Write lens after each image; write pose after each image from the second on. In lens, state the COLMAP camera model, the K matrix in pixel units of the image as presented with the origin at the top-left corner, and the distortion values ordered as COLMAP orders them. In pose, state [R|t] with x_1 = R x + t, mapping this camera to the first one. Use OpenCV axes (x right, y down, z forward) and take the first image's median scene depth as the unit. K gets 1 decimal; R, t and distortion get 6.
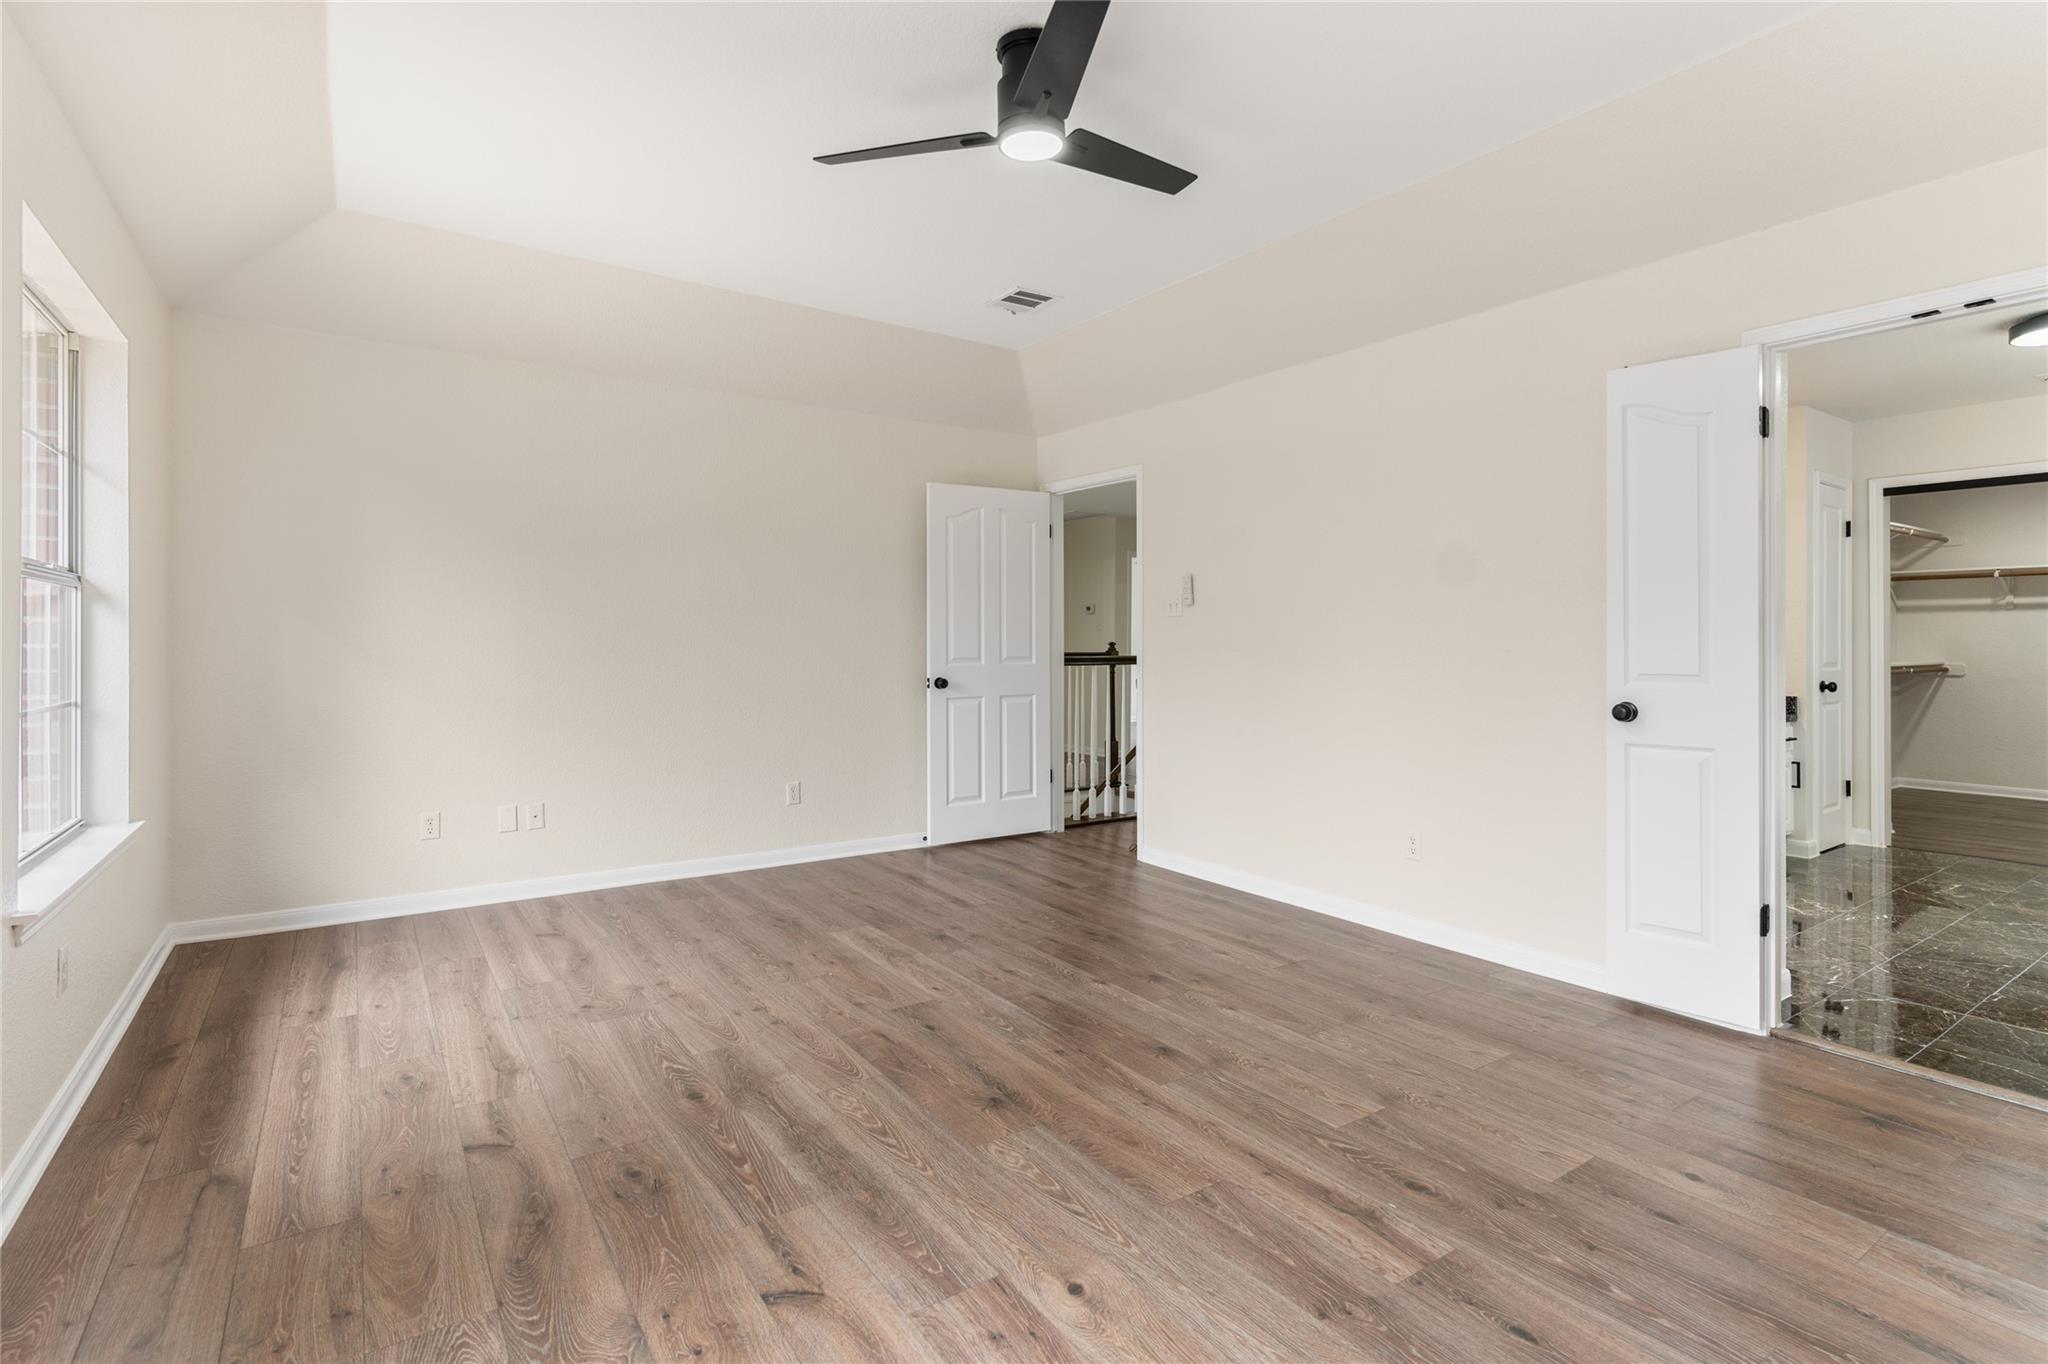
lens RADIAL K [[974.5, 0, 1029.5], [0, 974.5, 668.4], [0, 0, 1]] dist [0.003105, 0.000207]
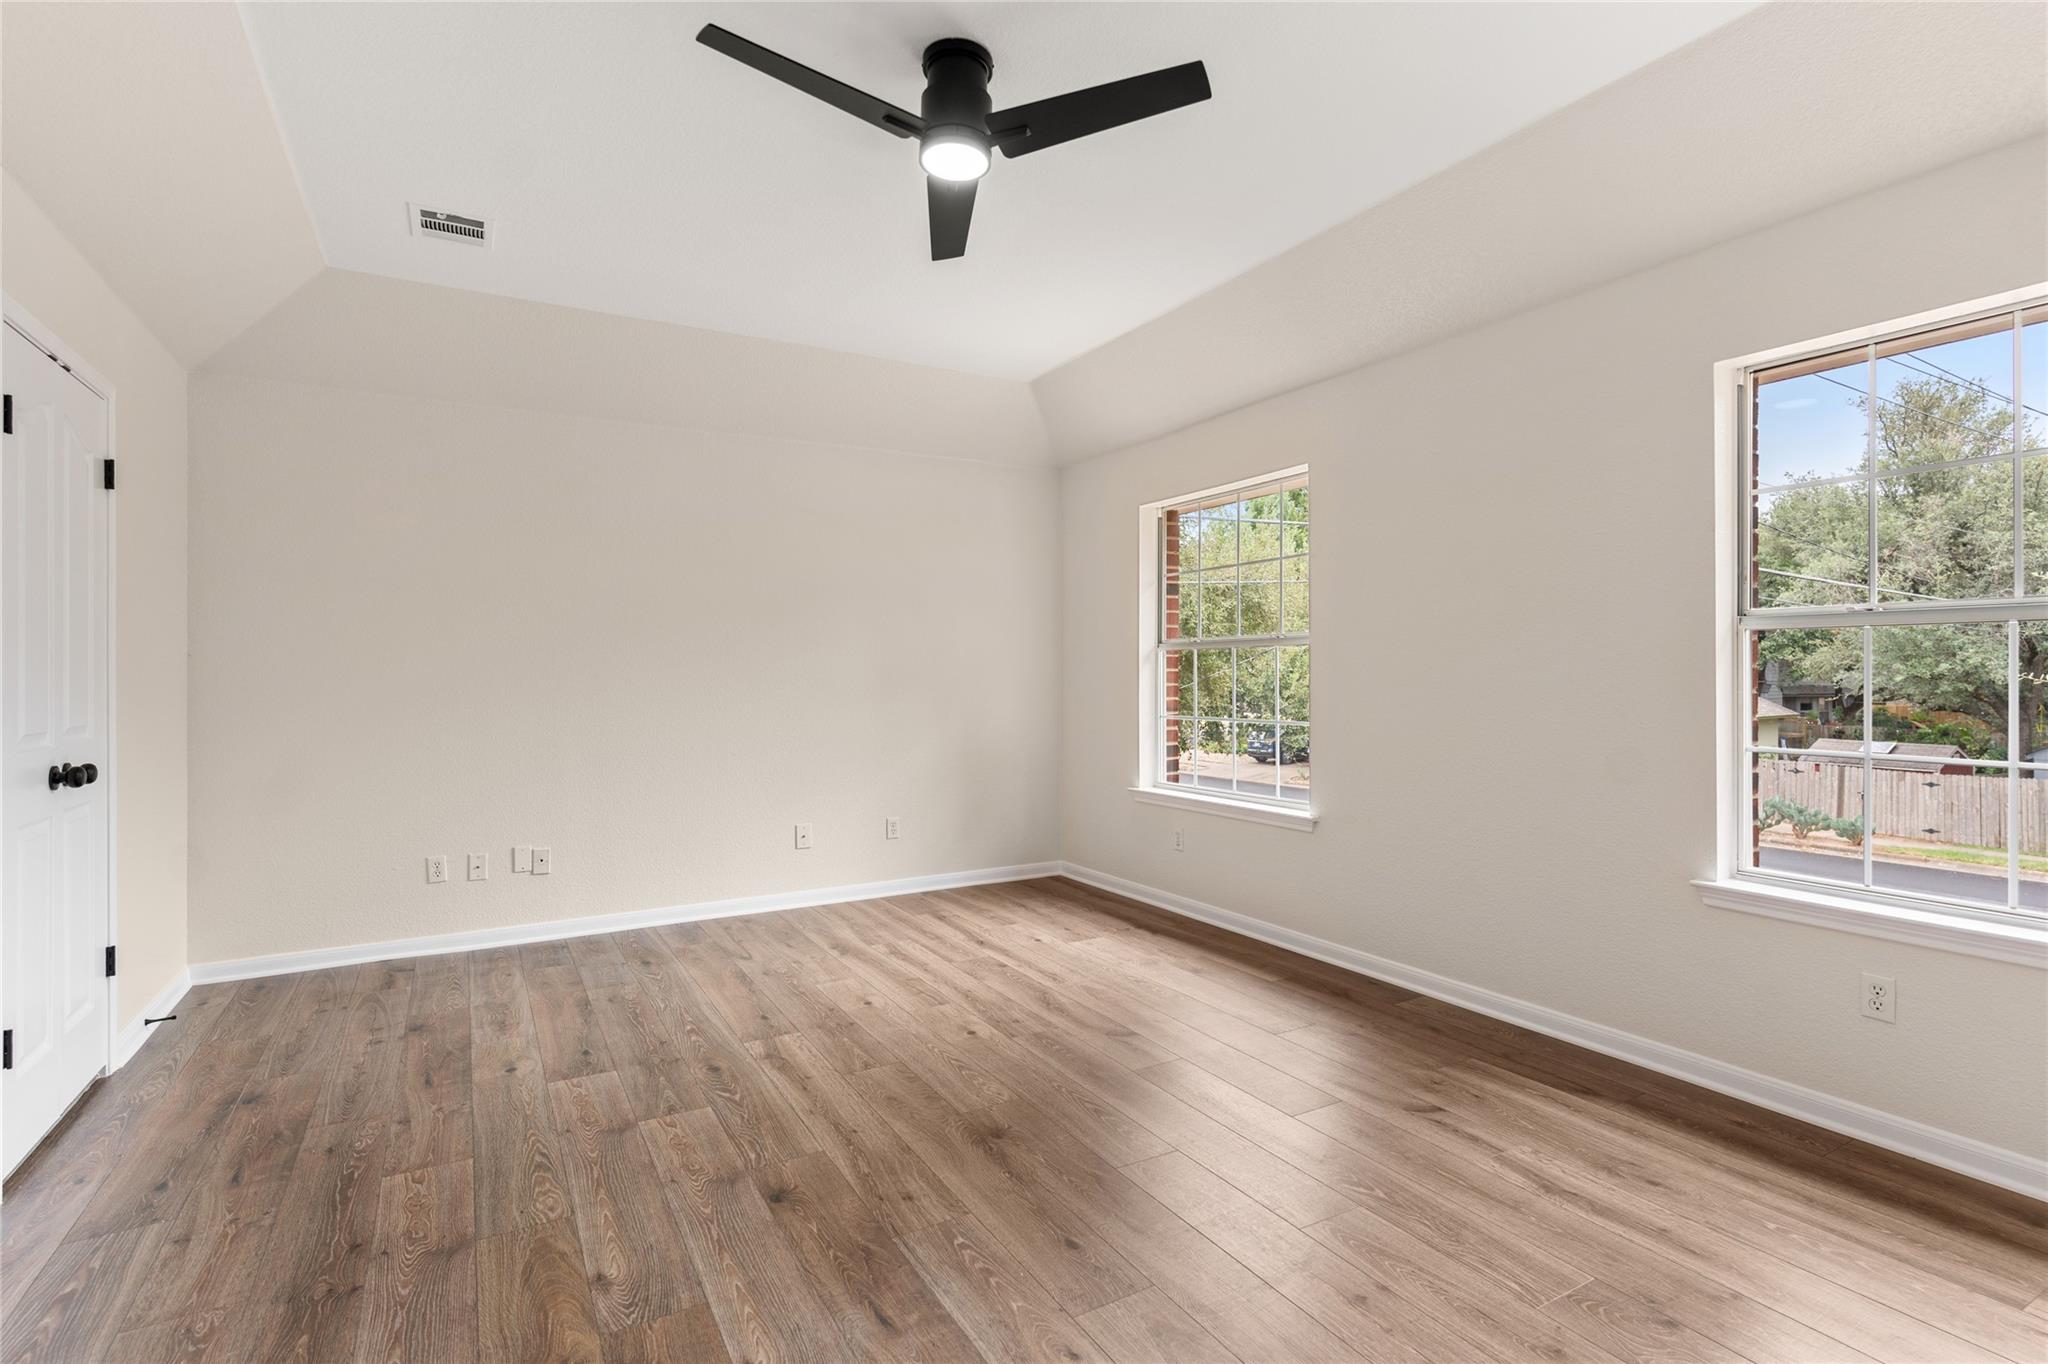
lens RADIAL K [[974.5, 0, 1029.5], [0, 974.5, 668.4], [0, 0, 1]] dist [0.003105, 0.000207]
pose [[-0.996672, 0.002872, 0.081472, -0.154930], [0.004838, 0.999701, 0.023949, -0.074186], [-0.081378, 0.024263, -0.996388, 2.019501]]
